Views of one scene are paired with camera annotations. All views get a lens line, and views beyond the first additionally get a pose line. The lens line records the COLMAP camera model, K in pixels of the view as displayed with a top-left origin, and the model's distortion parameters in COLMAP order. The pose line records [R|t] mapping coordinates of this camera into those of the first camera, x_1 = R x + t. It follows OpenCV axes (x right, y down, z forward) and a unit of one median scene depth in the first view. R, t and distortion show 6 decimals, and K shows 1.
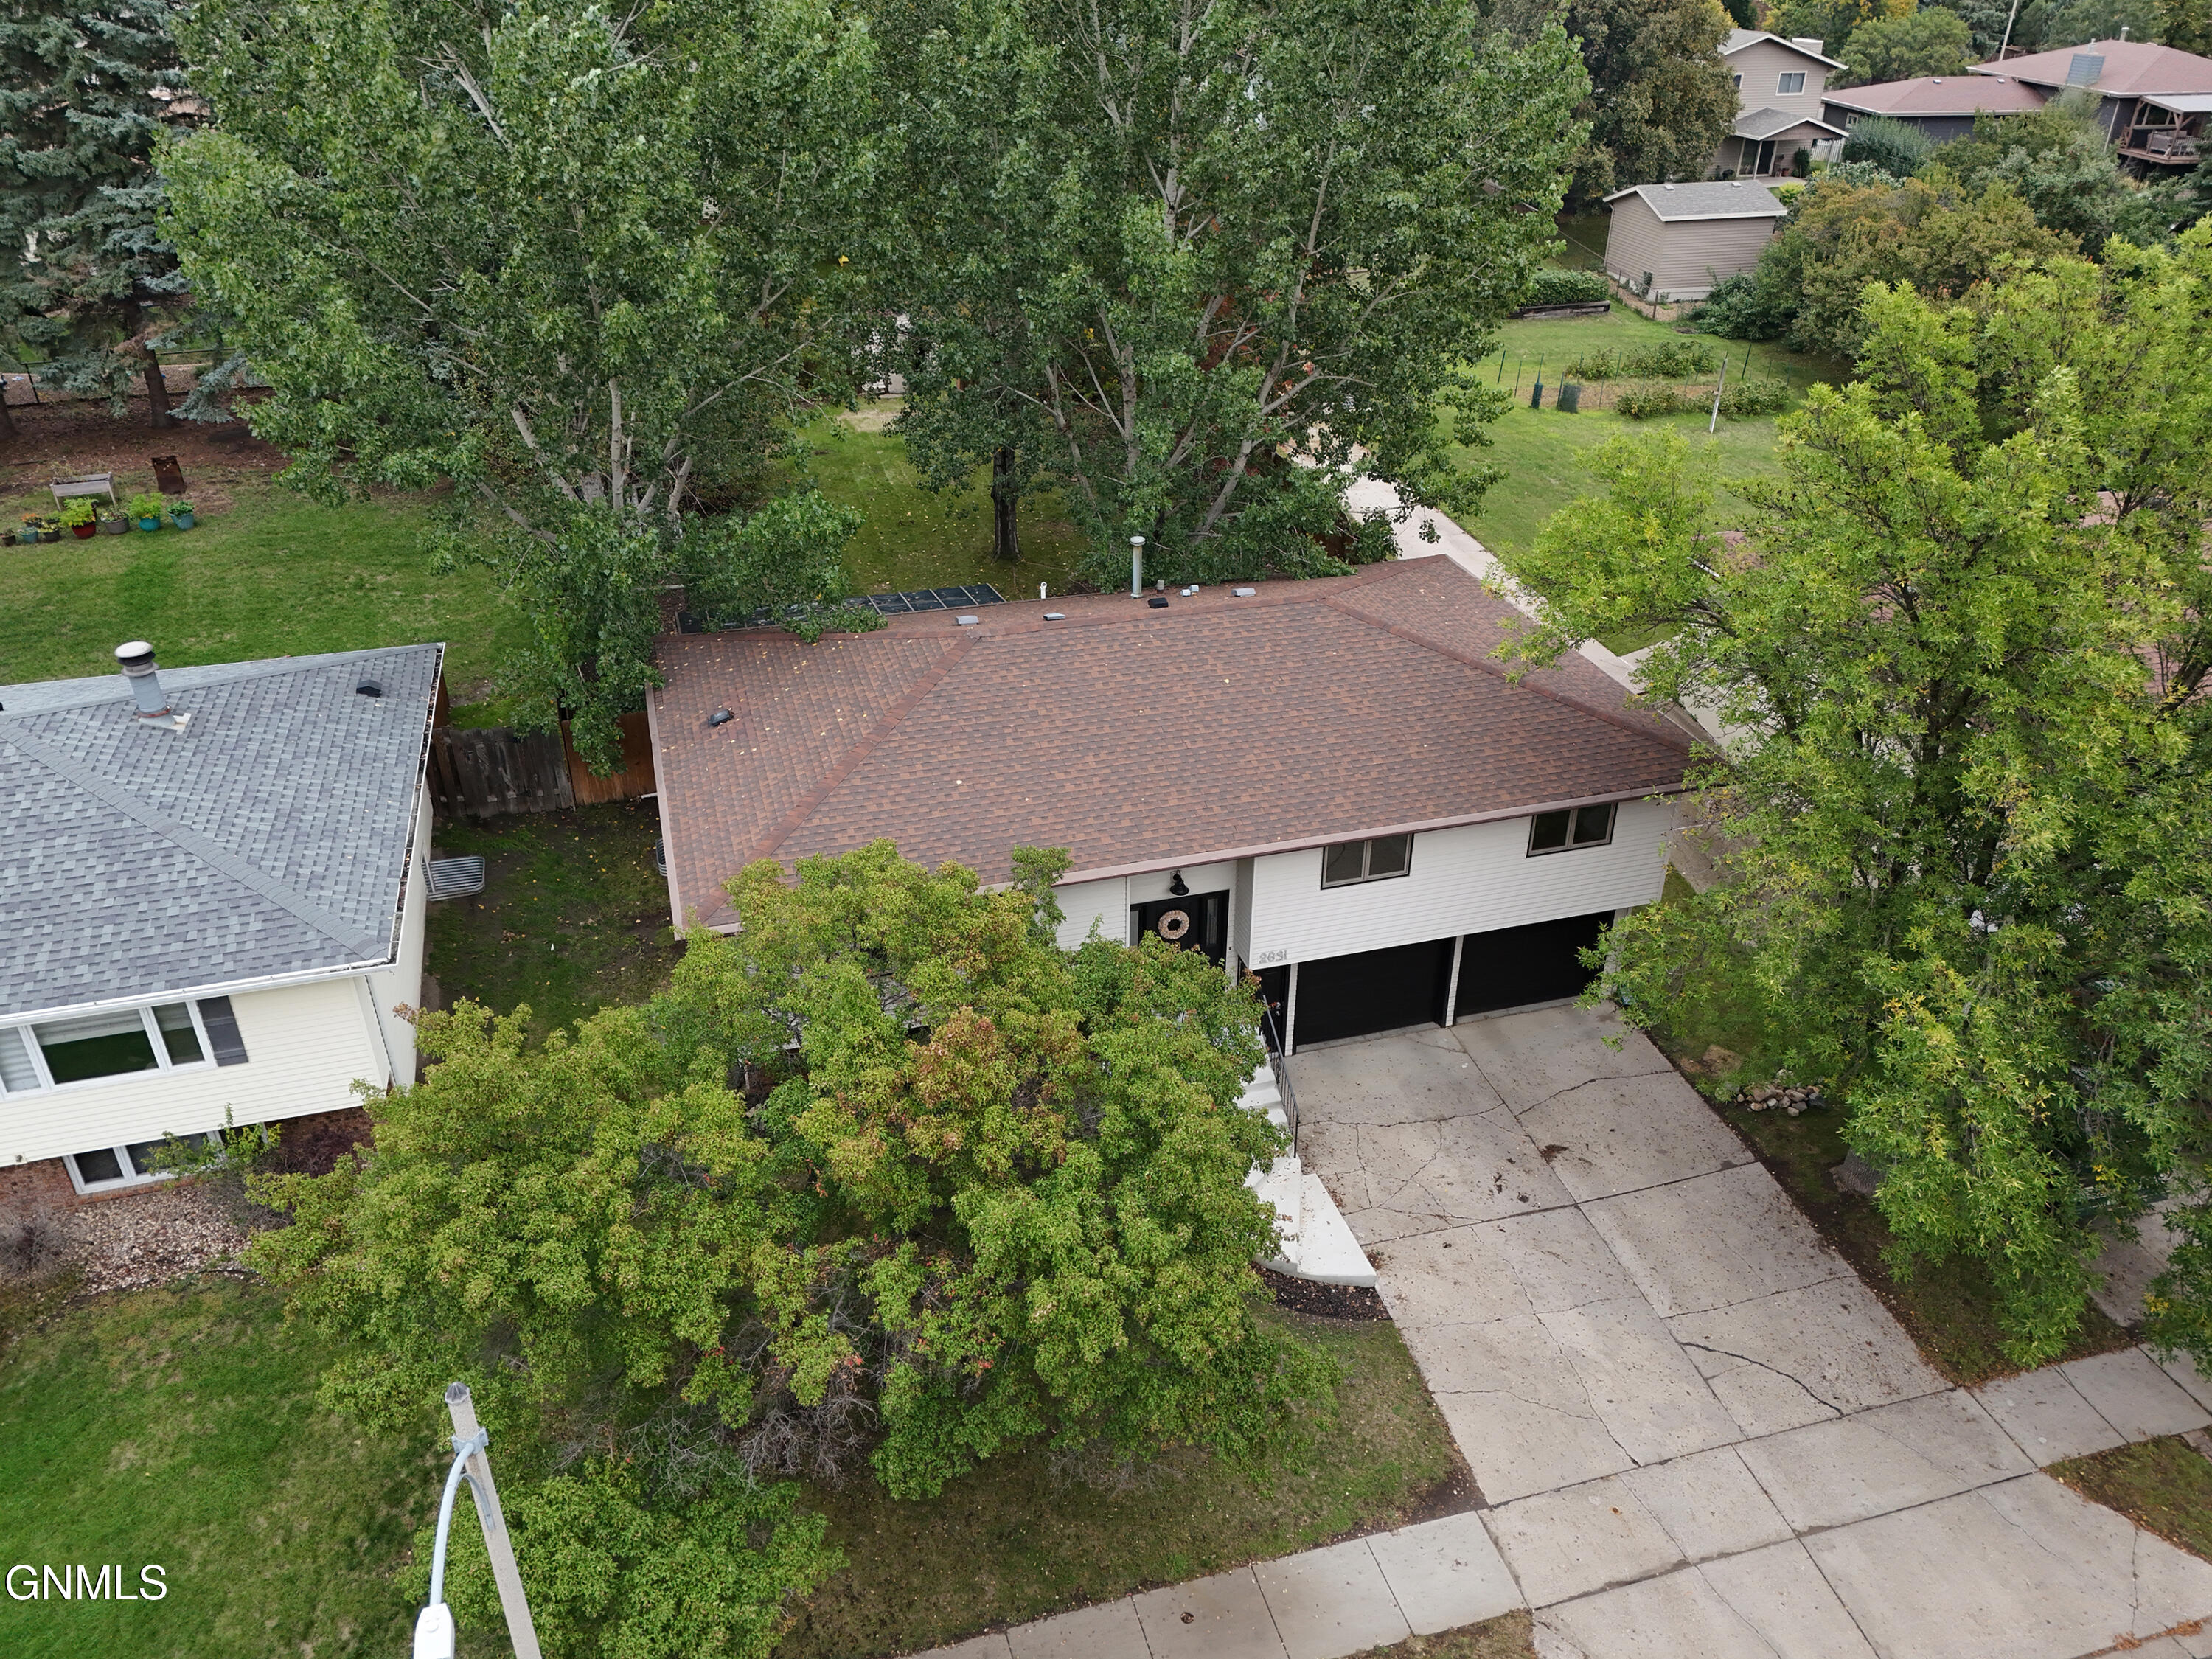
lens RADIAL K [[1592.6, 0, 1067.7], [0, 1592.6, 805.8], [0, 0, 1]] dist [0.057592, -0.104265]
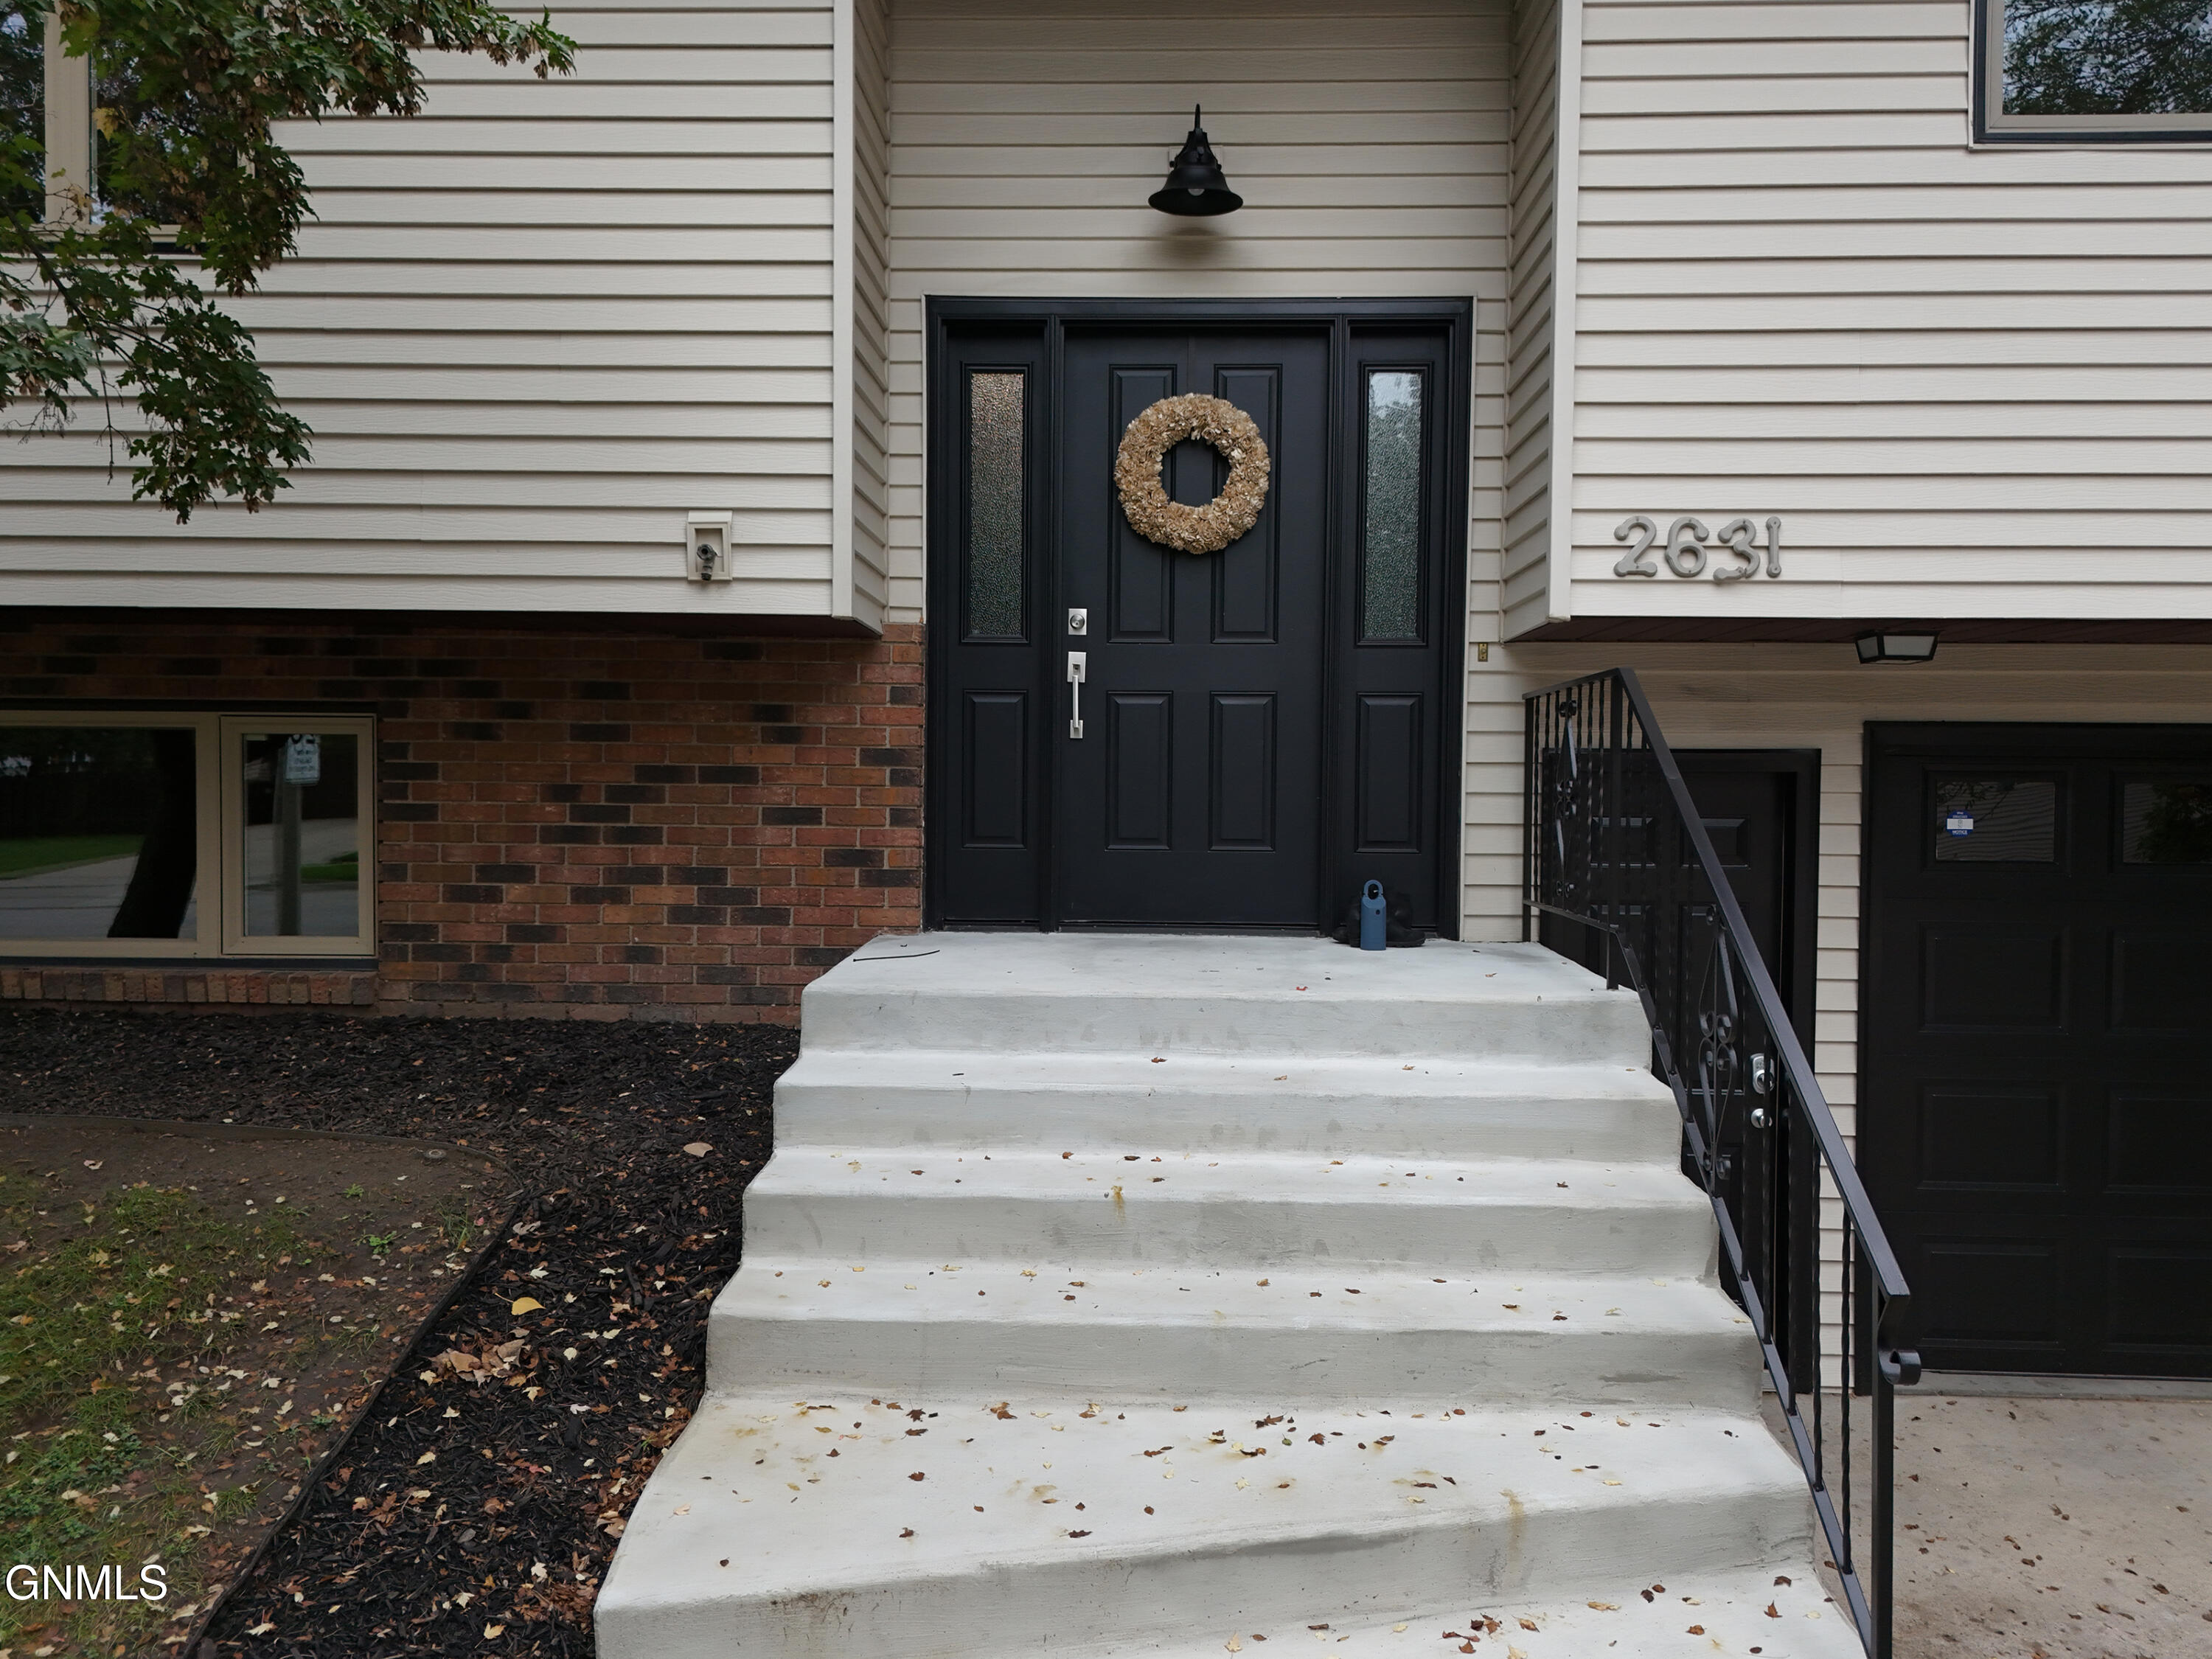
lens RADIAL K [[1634.6, 0, 1106.0], [0, 1634.6, 829.5], [0, 0, 1]] dist [0.066980, -0.002386]
pose [[0.953388, 0.017461, -0.301241, 0.124624], [-0.158017, 0.879382, -0.449130, 0.220067], [0.257064, 0.475796, 0.841152, 0.869113]]
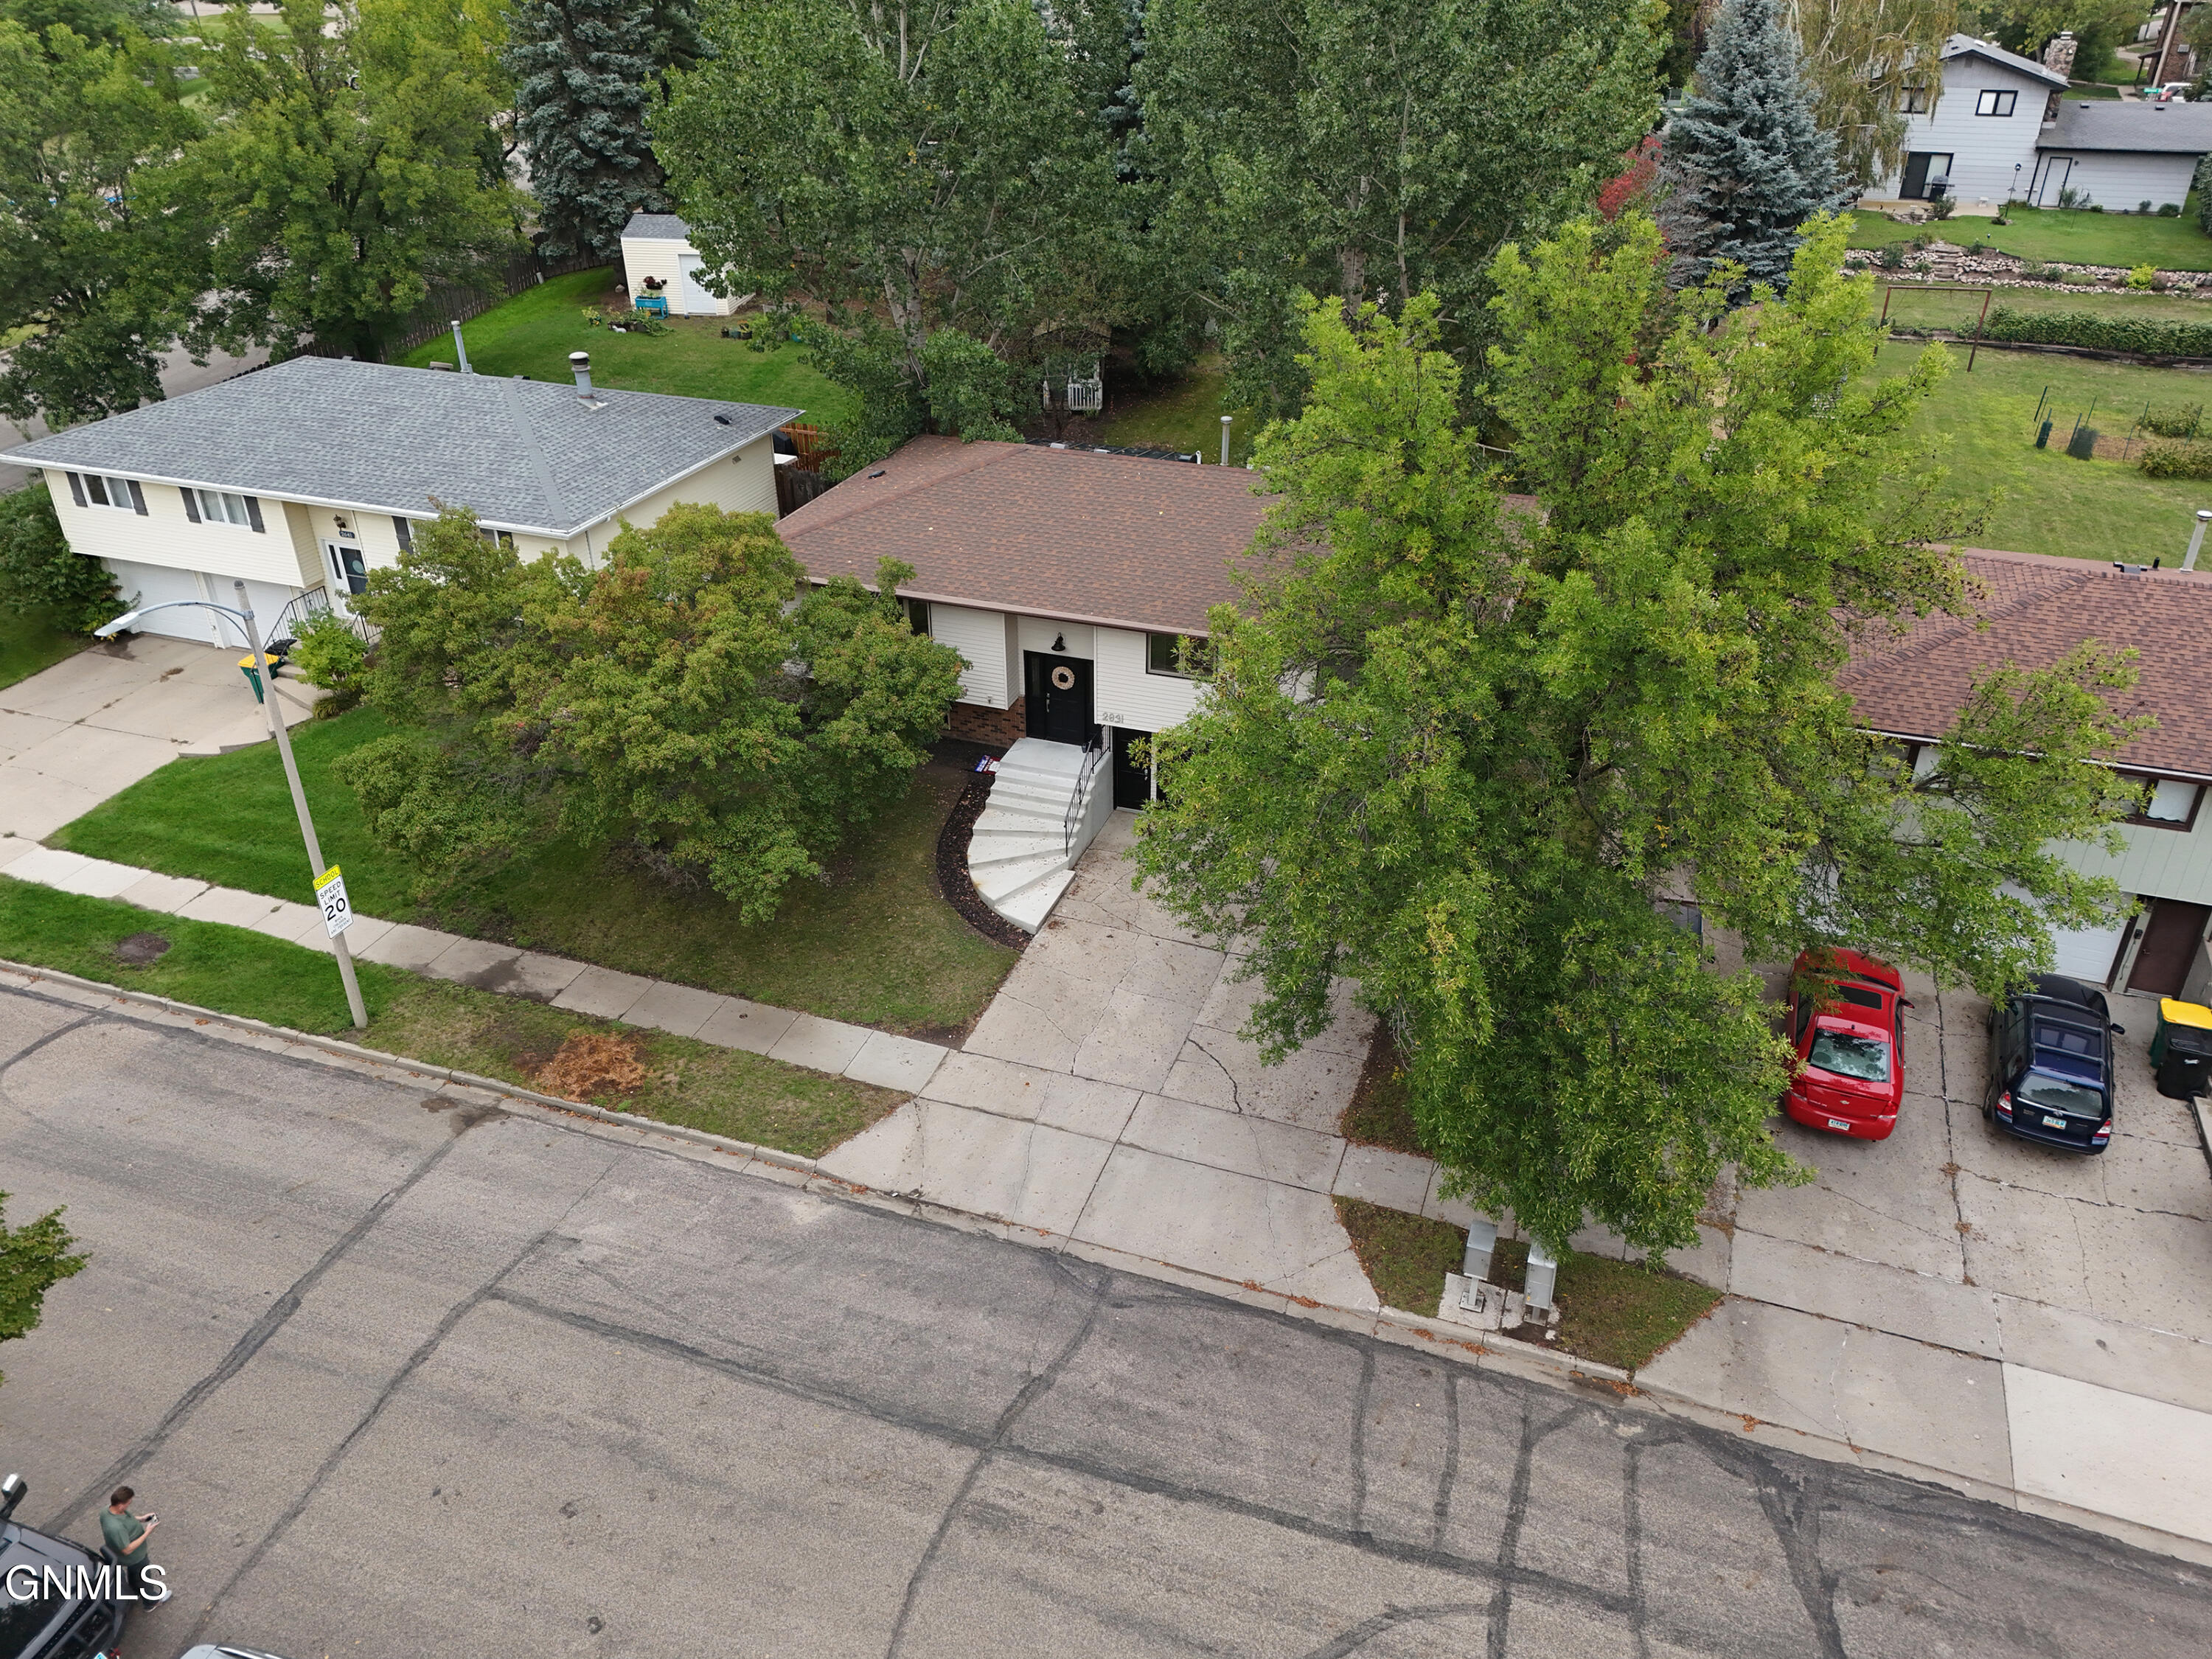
lens RADIAL K [[1634.6, 0, 1106.0], [0, 1634.6, 829.5], [0, 0, 1]] dist [0.066980, -0.002386]
pose [[0.817143, 0.287622, -0.499551, 0.849877], [-0.286368, 0.954670, 0.081233, 0.076797], [0.500271, 0.076676, 0.862467, -0.167844]]
